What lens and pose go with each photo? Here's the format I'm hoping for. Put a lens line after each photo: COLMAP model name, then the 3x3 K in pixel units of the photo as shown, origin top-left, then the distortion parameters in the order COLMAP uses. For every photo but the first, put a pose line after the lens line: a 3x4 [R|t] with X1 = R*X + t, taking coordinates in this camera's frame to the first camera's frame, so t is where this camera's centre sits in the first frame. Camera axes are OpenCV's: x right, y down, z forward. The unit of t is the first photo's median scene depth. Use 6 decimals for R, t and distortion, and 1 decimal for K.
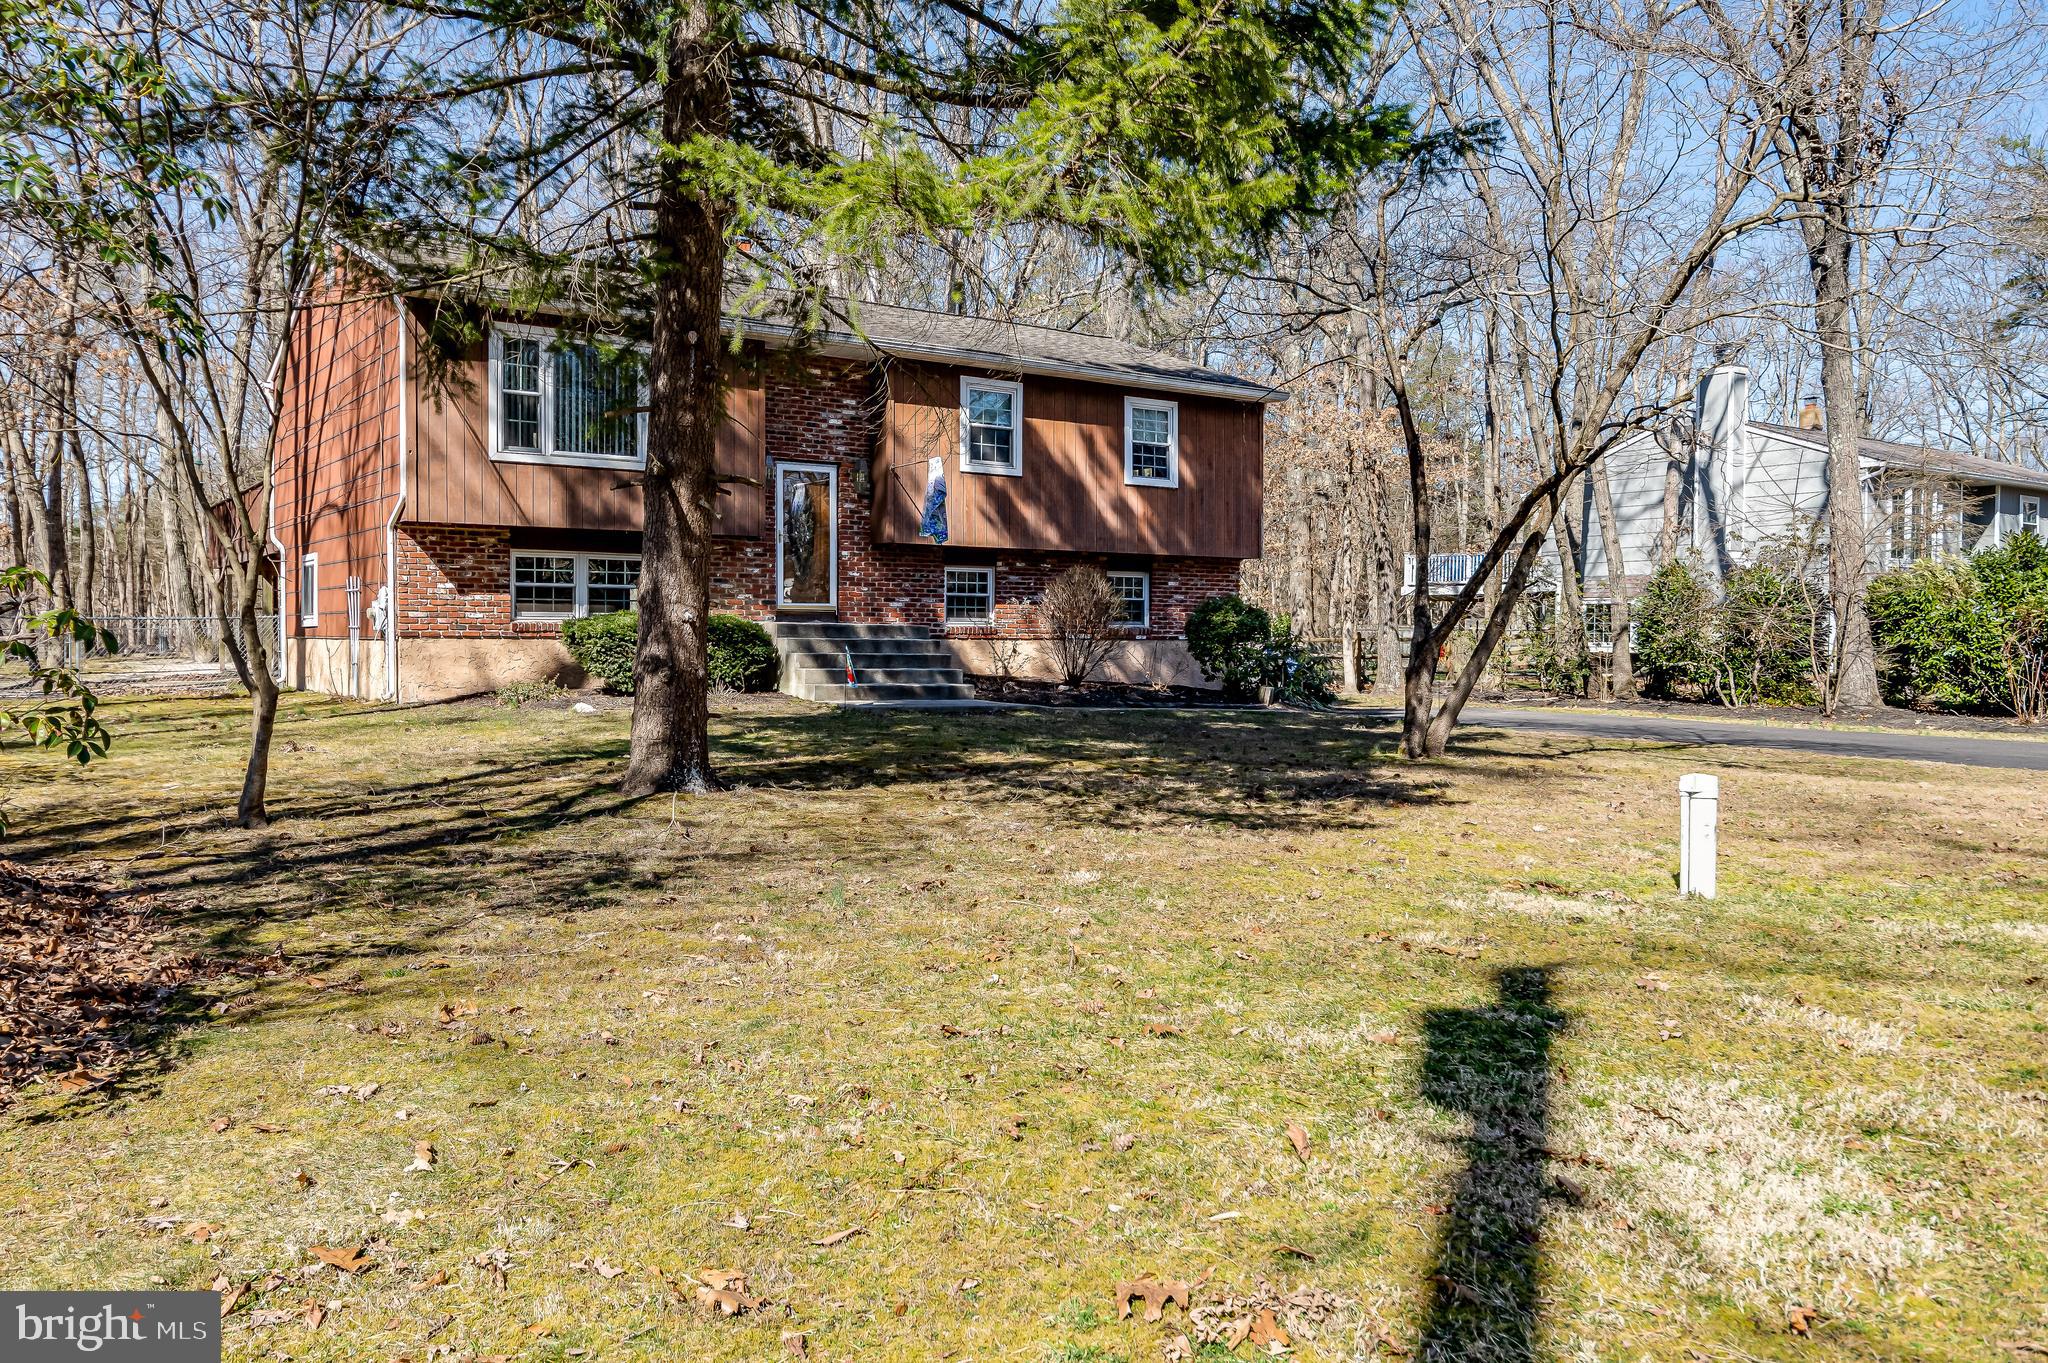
lens RADIAL K [[1541.4, 0, 1024.0], [0, 1541.4, 681.5], [0, 0, 1]] dist [0.033972, 0.000406]
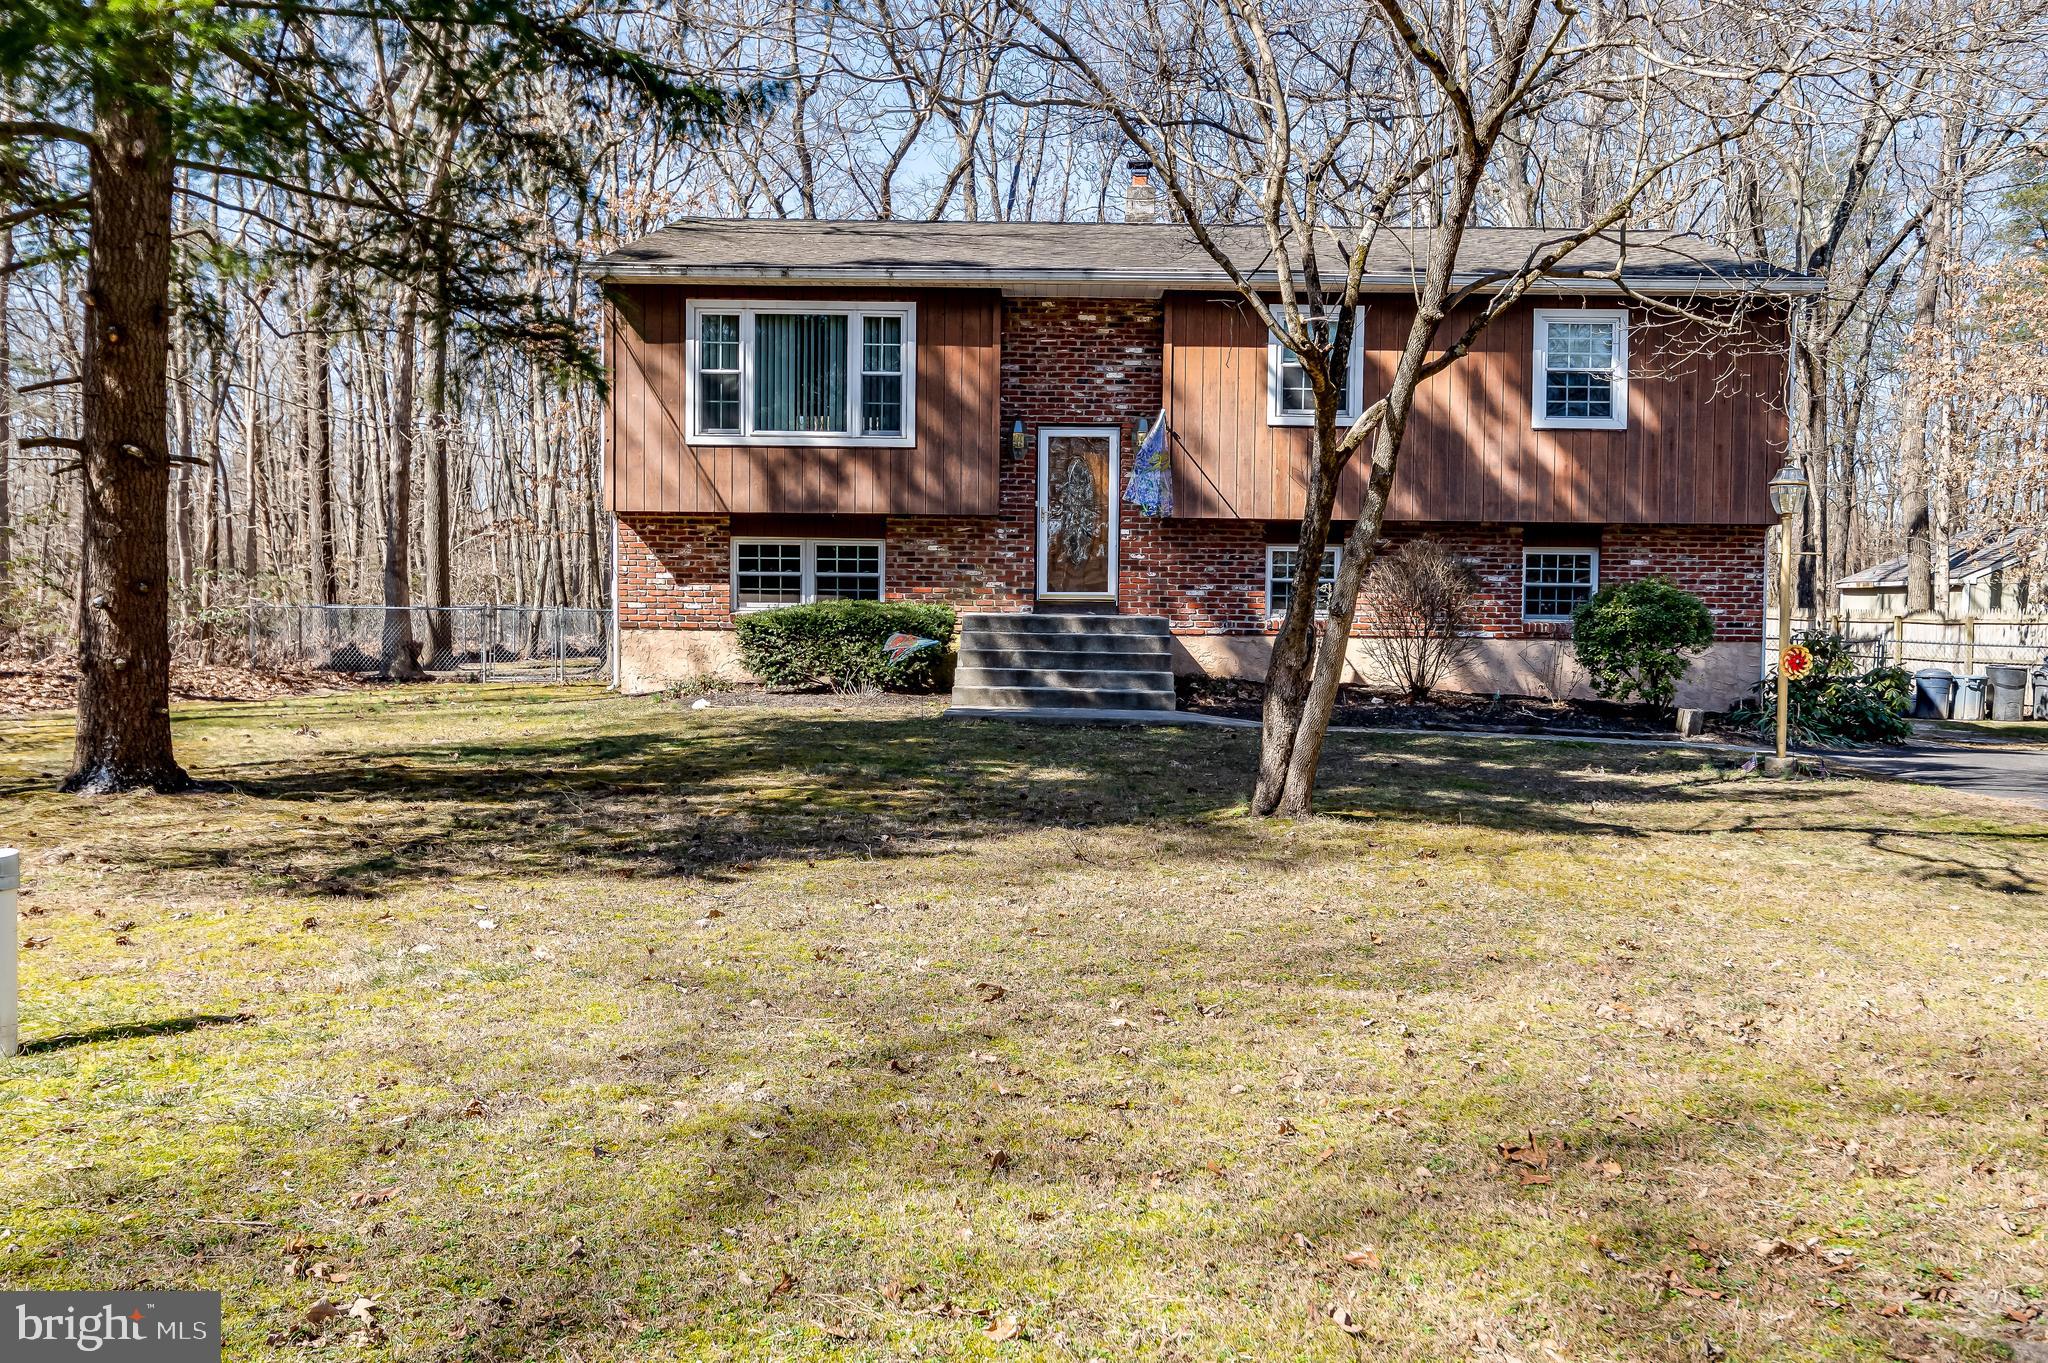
lens RADIAL K [[1642.8, 0, 1024.0], [0, 1642.8, 681.5], [0, 0, 1]] dist [-0.002101, 0.005345]
pose [[0.818693, 0.023966, -0.573731, 0.356352], [-0.025762, 0.999656, 0.004996, -0.005364], [0.573653, 0.010691, 0.819029, 0.244920]]
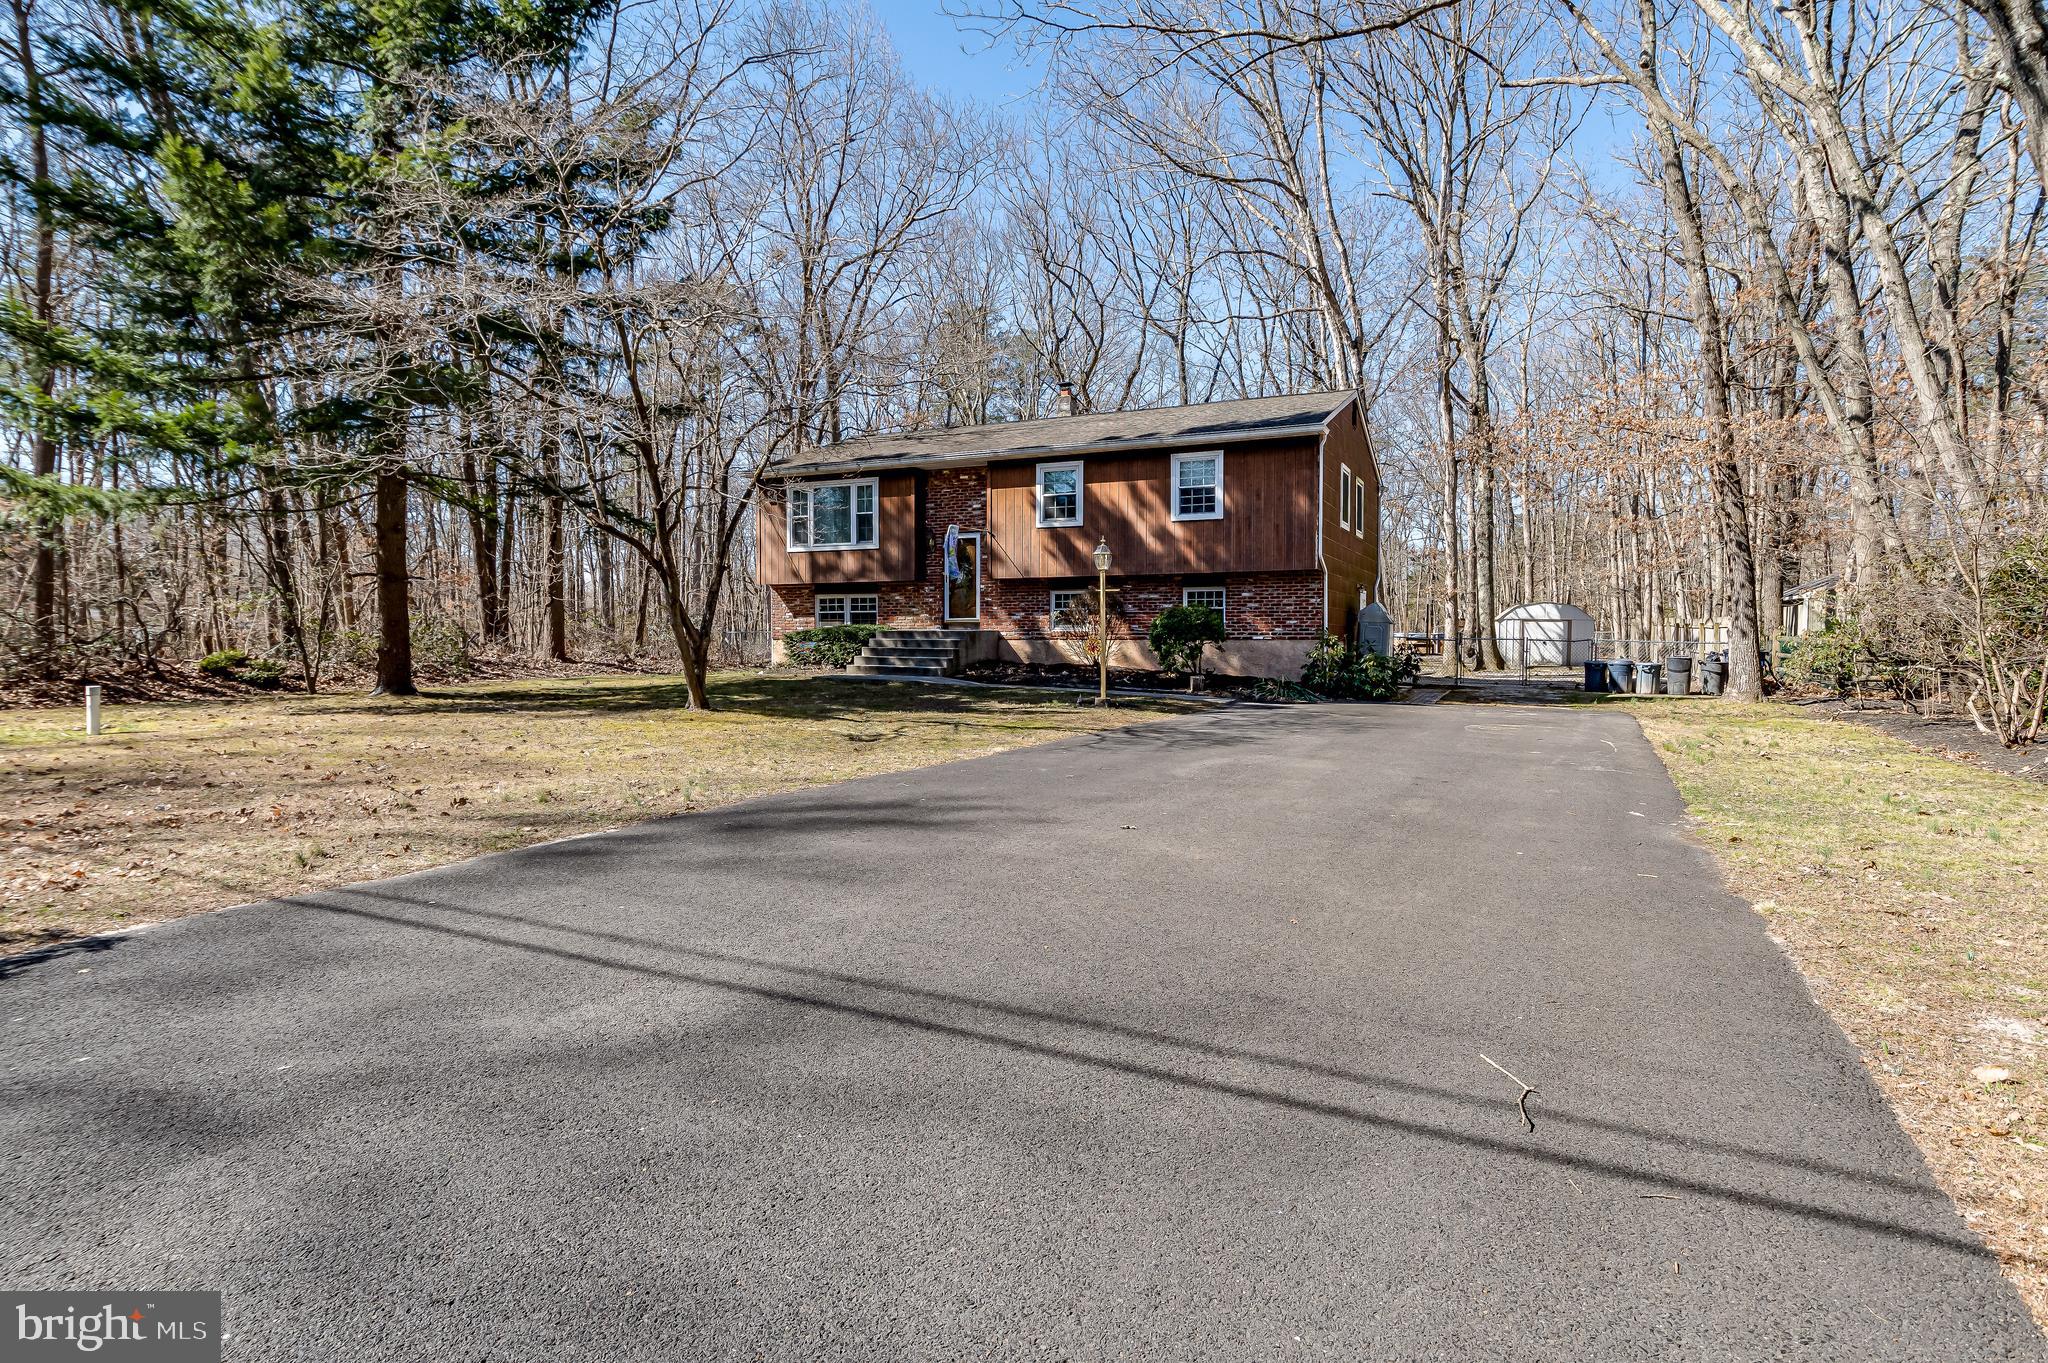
lens RADIAL K [[1056.3, 0, 1023.1], [0, 1056.3, 647.5], [0, 0, 1]] dist [-0.000746, -0.000235]
pose [[0.491623, -0.003619, -0.870801, 0.873838], [-0.030989, 0.999285, -0.021648, 0.002874], [0.870257, 0.037628, 0.491159, 0.506776]]
